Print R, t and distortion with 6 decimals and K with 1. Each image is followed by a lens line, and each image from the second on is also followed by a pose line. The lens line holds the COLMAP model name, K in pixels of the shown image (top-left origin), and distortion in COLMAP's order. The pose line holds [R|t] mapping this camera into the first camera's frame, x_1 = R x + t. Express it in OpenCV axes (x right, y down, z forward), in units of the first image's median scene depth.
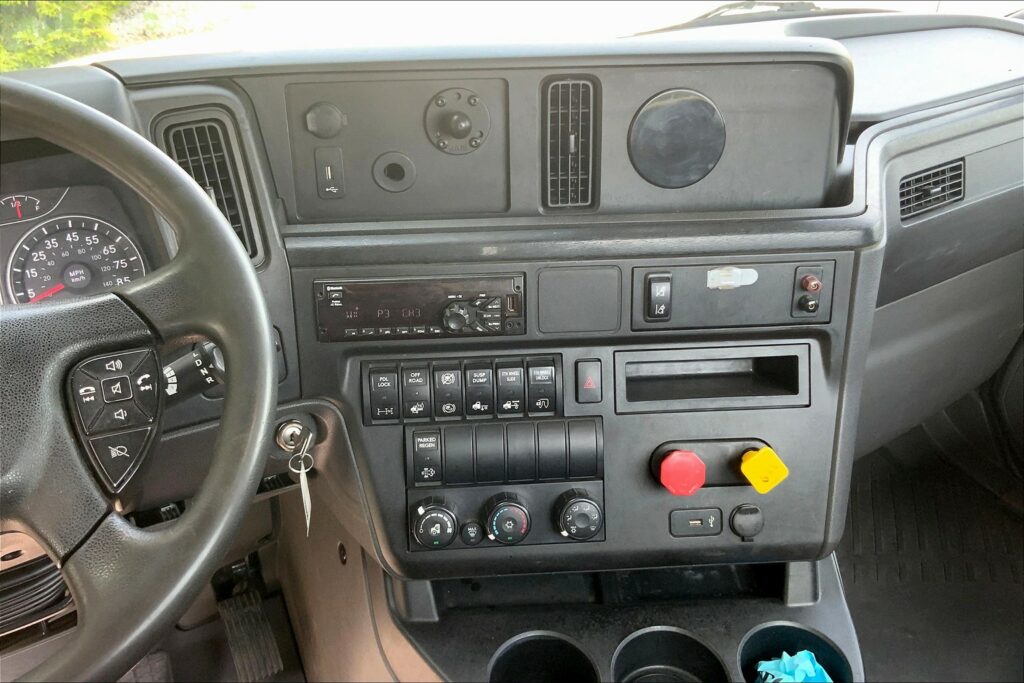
lens RADIAL K [[884.3, 0, 513.0], [0, 884.3, 371.5], [0, 0, 1]] dist [0.061469, -0.114073]
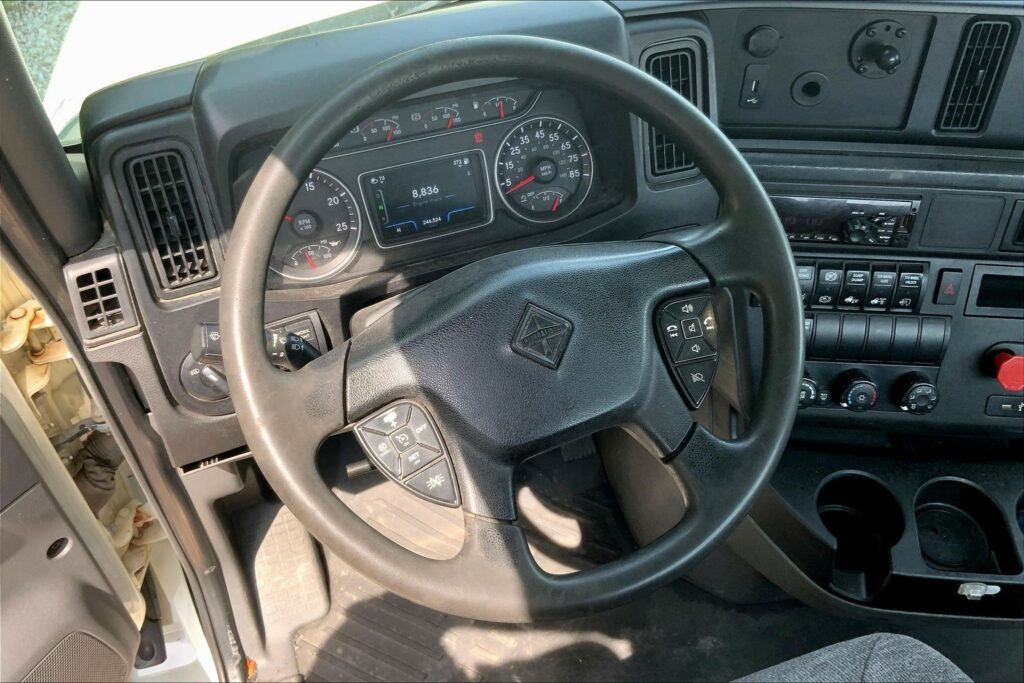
lens RADIAL K [[884.3, 0, 517.1], [0, 884.3, 347.3], [0, 0, 1]] dist [0.061469, -0.114073]
pose [[0.992566, 0.102752, -0.065230, -0.405494], [-0.080339, 0.955740, 0.283032, -0.205813], [0.091425, -0.275687, 0.956890, -0.213080]]
